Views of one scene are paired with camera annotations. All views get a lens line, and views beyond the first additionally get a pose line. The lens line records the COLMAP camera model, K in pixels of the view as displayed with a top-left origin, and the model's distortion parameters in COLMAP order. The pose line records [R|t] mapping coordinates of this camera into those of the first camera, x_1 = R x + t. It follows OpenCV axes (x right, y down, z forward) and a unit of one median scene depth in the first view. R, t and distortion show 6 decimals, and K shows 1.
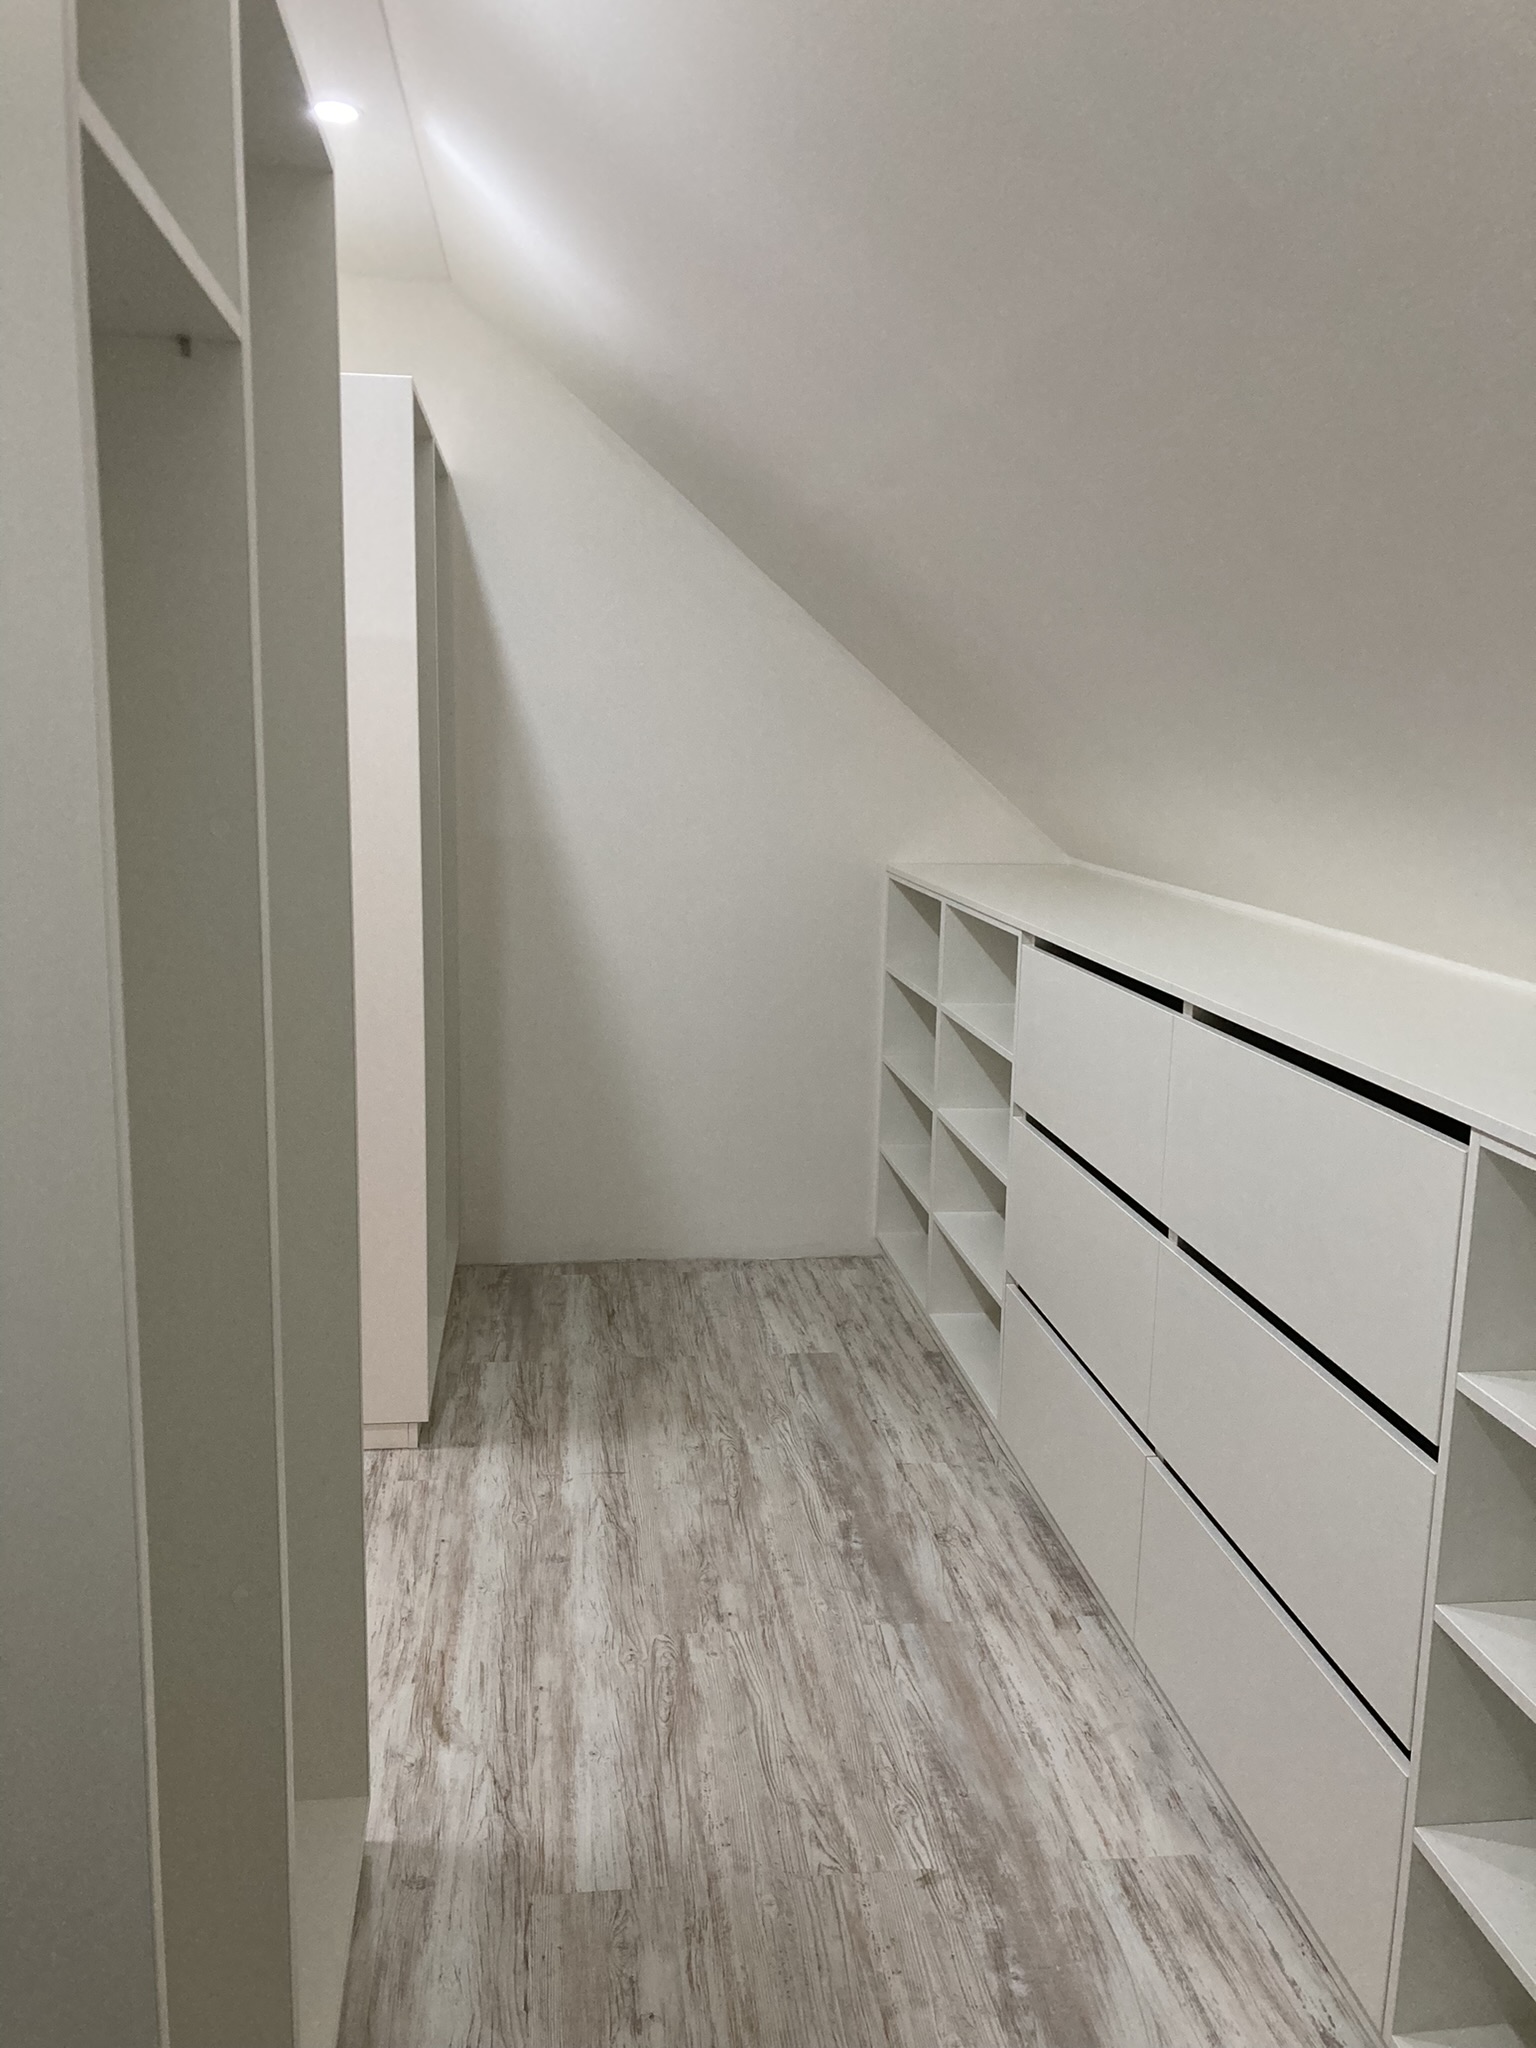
lens RADIAL K [[1672.3, 0, 768.0], [0, 1672.3, 1024.0], [0, 0, 1]] dist [-0.006367, 0.034940]
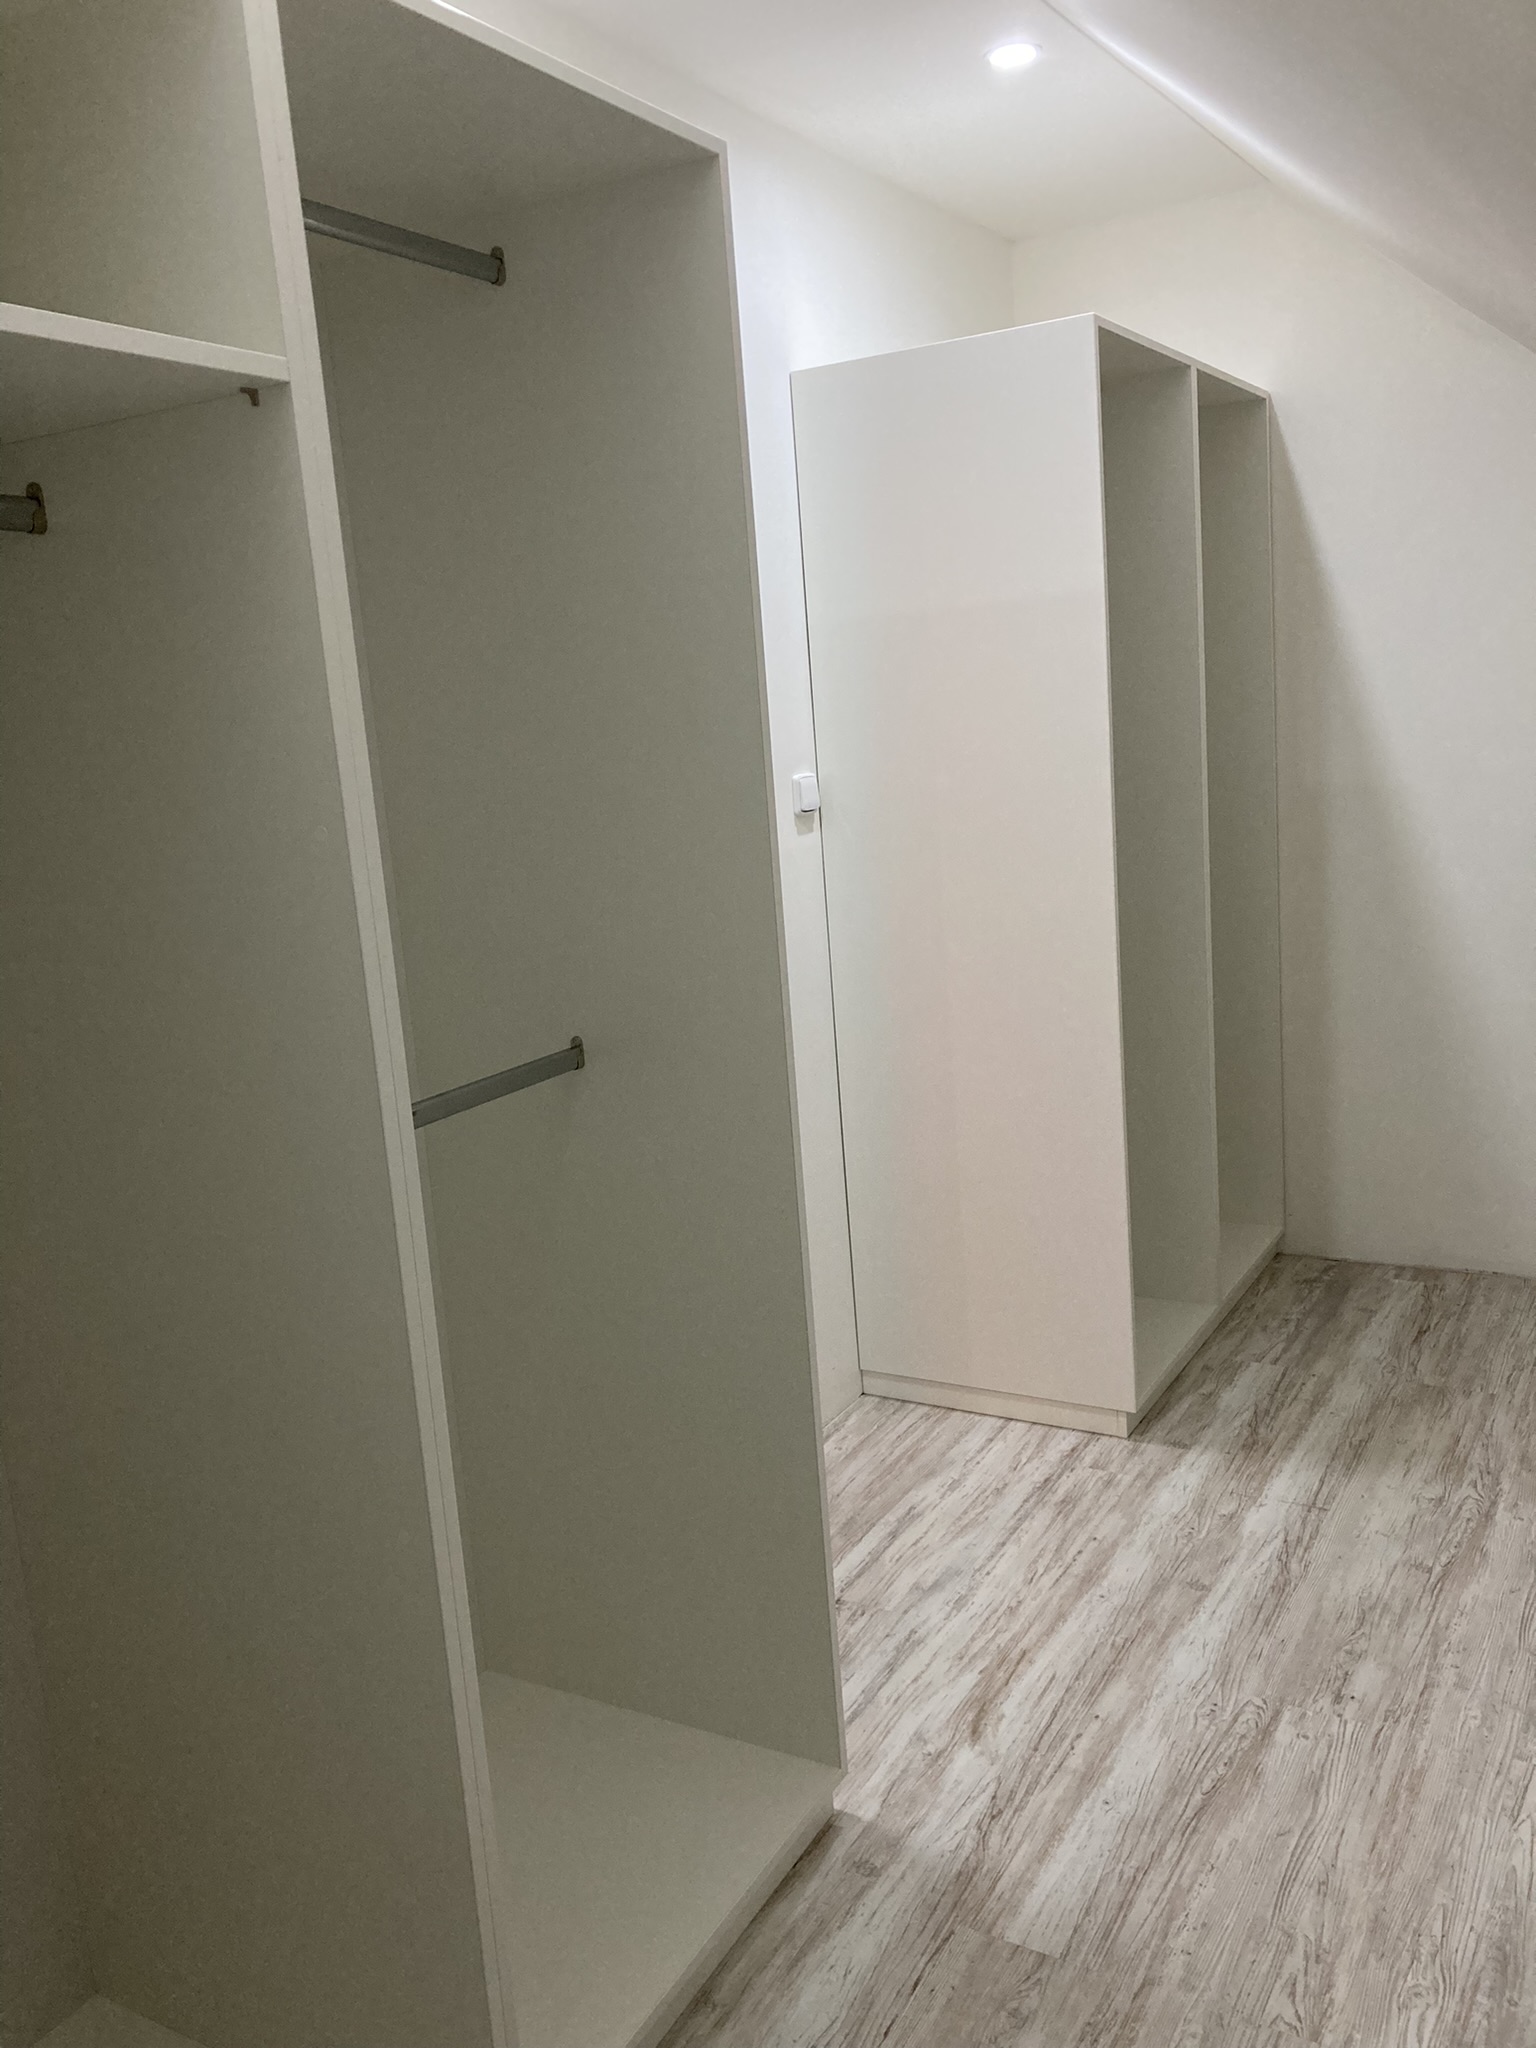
lens RADIAL K [[1672.3, 0, 768.0], [0, 1672.3, 1024.0], [0, 0, 1]] dist [-0.006367, 0.034940]
pose [[0.791546, 0.036800, -0.610001, 0.254995], [-0.020872, 0.999231, 0.033197, -0.016069], [0.610754, -0.013545, 0.791705, 0.141039]]
